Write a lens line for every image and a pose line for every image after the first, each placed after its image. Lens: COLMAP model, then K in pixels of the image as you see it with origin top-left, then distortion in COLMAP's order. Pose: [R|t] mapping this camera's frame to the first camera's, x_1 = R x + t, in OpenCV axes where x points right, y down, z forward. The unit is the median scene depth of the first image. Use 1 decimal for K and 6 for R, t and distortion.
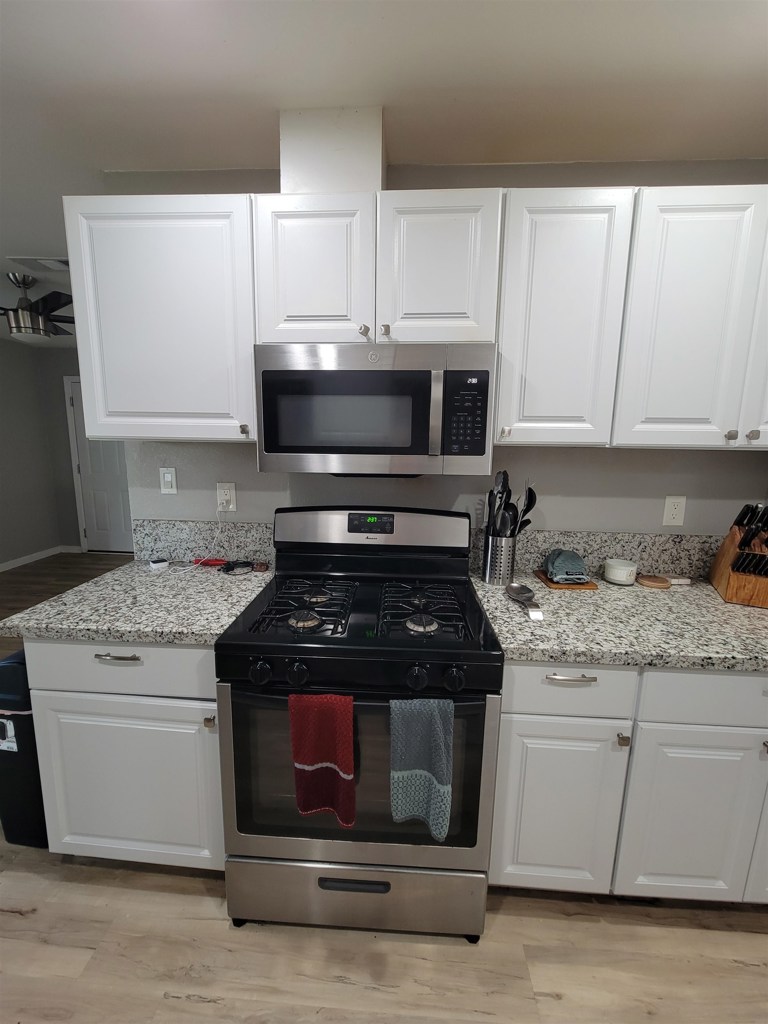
lens RADIAL K [[418.3, 0, 378.6], [0, 418.3, 511.8], [0, 0, 1]] dist [0.006502, -0.004644]
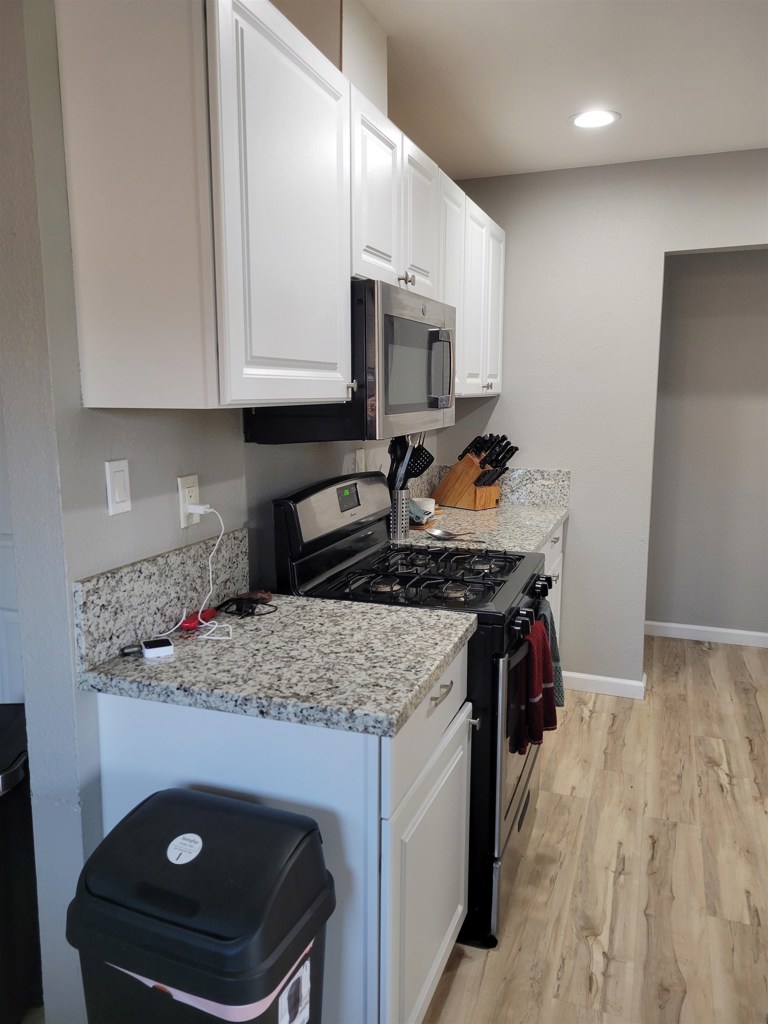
lens RADIAL K [[771.7, 0, 378.5], [0, 771.7, 511.5], [0, 0, 1]] dist [0.051641, -0.026477]
pose [[0.291719, -0.166777, 0.941852, -1.428365], [0.164575, 0.978749, 0.122336, -0.119792], [-0.942239, 0.119318, 0.312967, 0.477132]]
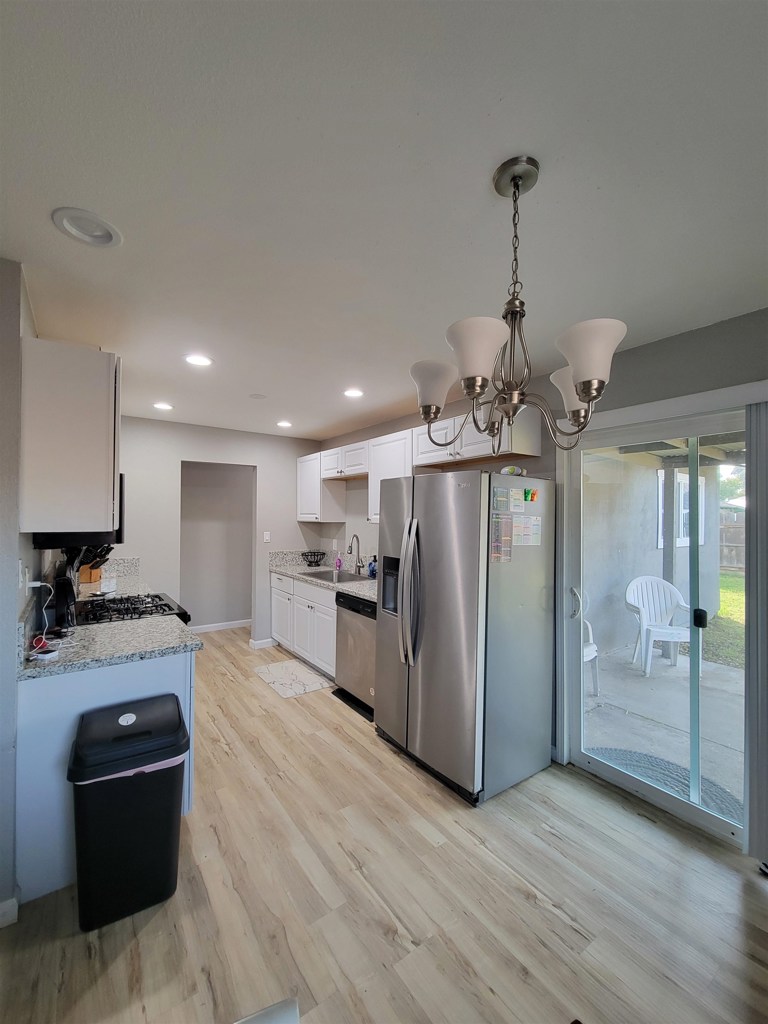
lens RADIAL K [[418.3, 0, 378.6], [0, 418.3, 511.8], [0, 0, 1]] dist [0.006502, -0.004644]
pose [[-0.625131, -0.015477, 0.780367, -1.949870], [0.110274, 0.988023, 0.107933, -0.250712], [-0.772691, 0.153527, -0.615937, 1.045556]]
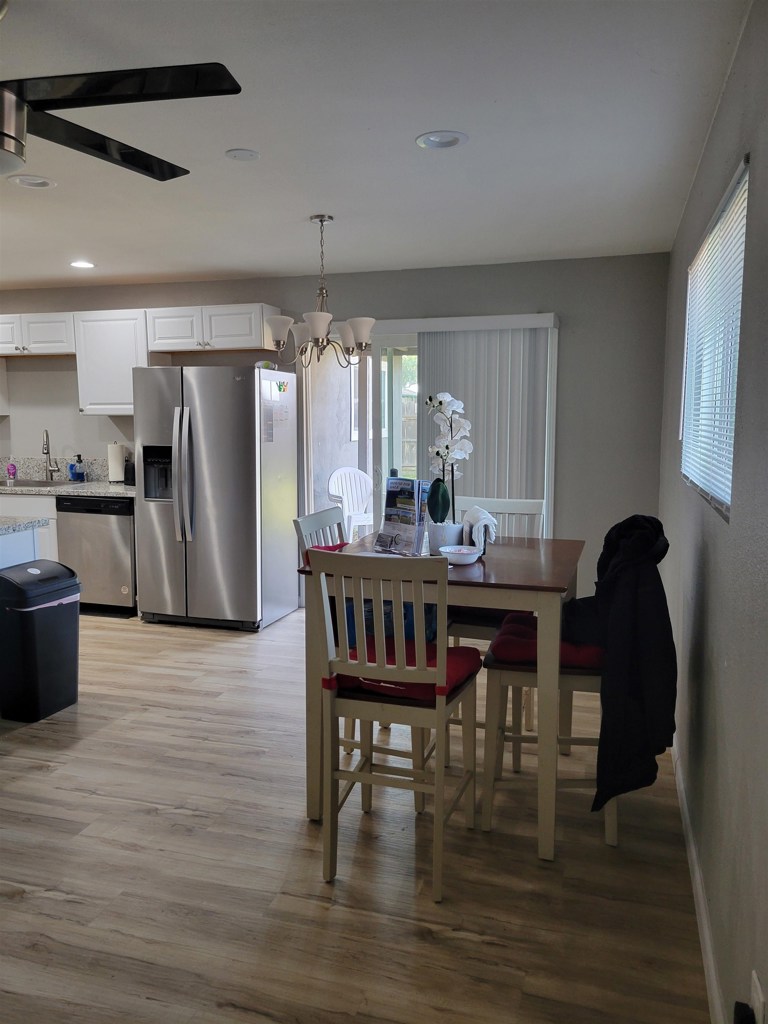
lens RADIAL K [[771.7, 0, 378.5], [0, 771.7, 511.5], [0, 0, 1]] dist [0.051641, -0.026477]
pose [[-0.971254, -0.045040, 0.233744, -2.323064], [0.025747, 0.956300, 0.291253, -0.534993], [-0.236648, 0.288899, -0.927650, 2.844518]]
